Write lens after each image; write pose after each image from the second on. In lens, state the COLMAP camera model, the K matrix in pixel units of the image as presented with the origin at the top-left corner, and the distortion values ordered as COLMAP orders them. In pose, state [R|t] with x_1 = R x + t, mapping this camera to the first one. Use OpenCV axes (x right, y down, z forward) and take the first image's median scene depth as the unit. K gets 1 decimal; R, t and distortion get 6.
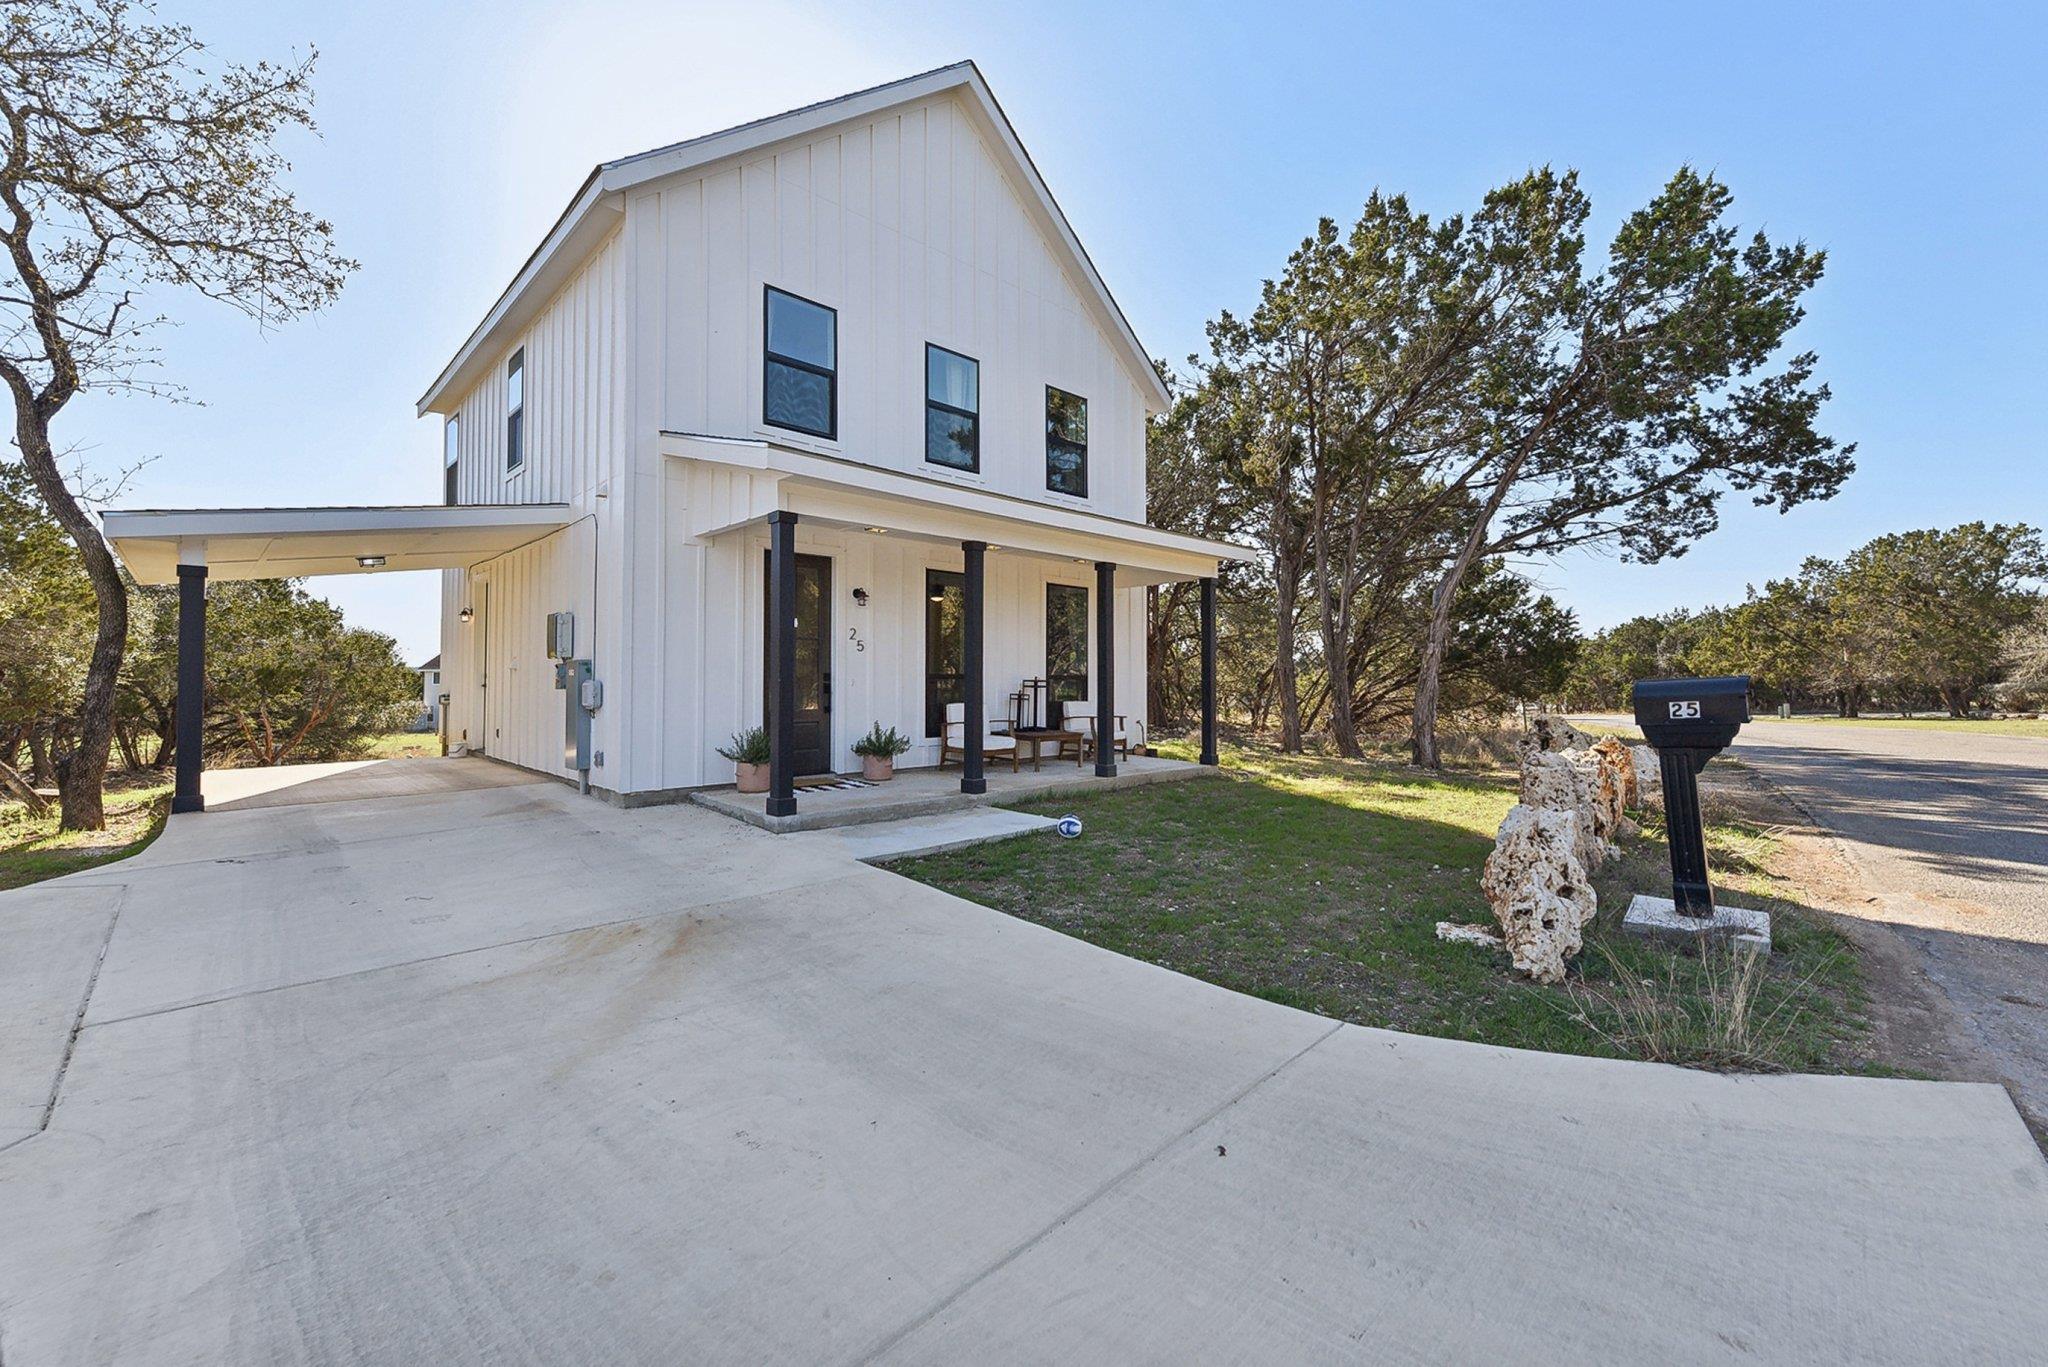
lens RADIAL K [[821.2, 0, 1016.6], [0, 821.2, 670.9], [0, 0, 1]] dist [0.000803, -0.000332]
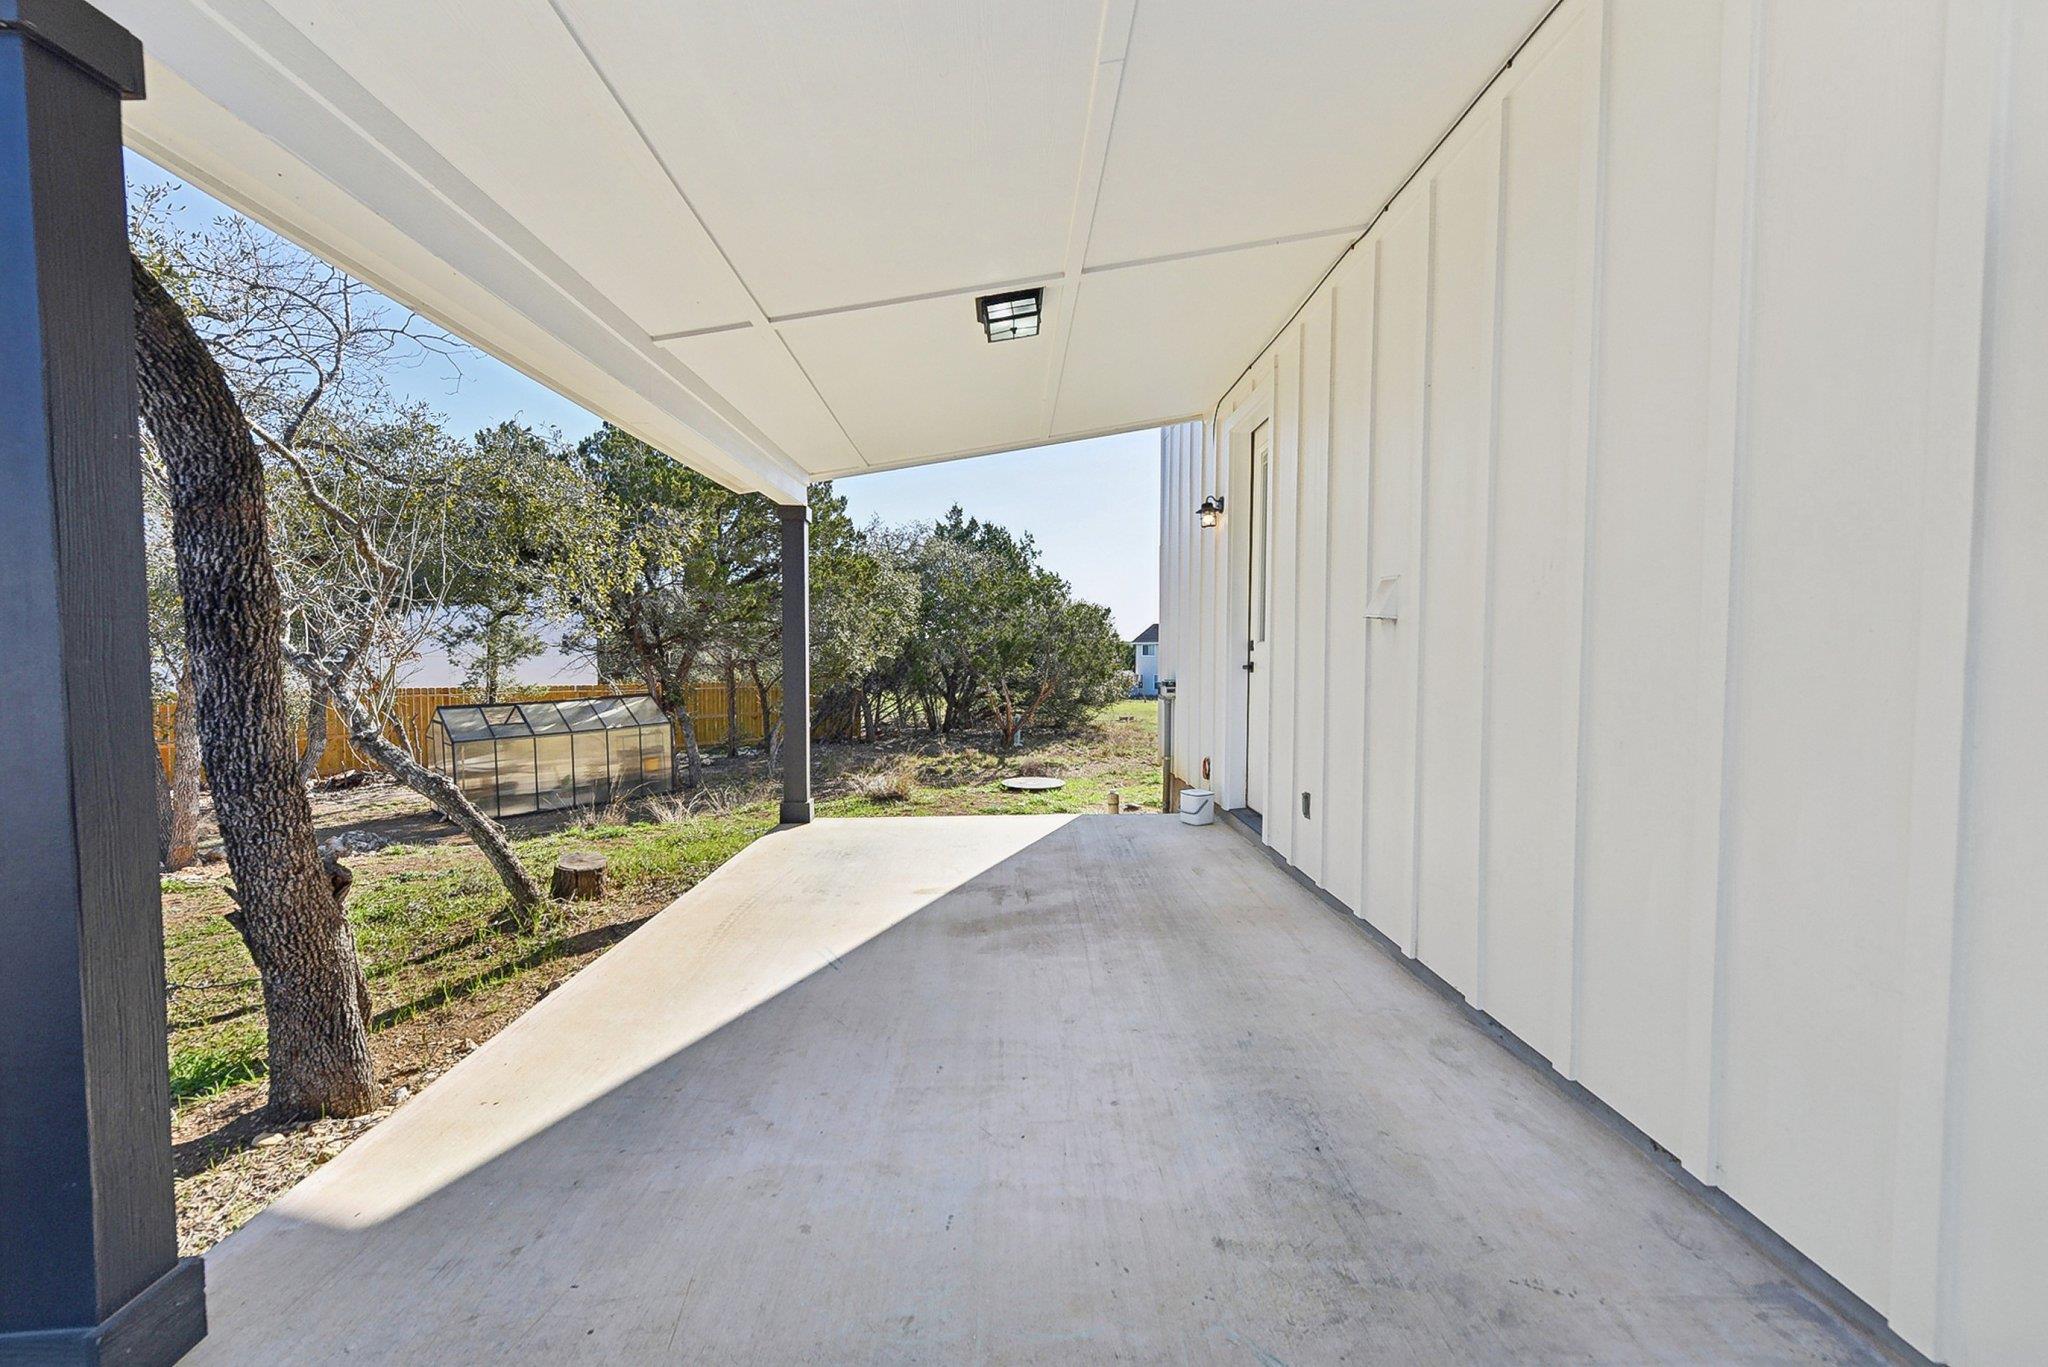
lens RADIAL K [[821.2, 0, 1016.6], [0, 821.2, 670.9], [0, 0, 1]] dist [0.000803, -0.000332]
pose [[0.718593, 0.014657, -0.695276, -0.196988], [0.009401, 0.999482, 0.030785, 0.002606], [0.695367, -0.028658, 0.718083, 0.272969]]
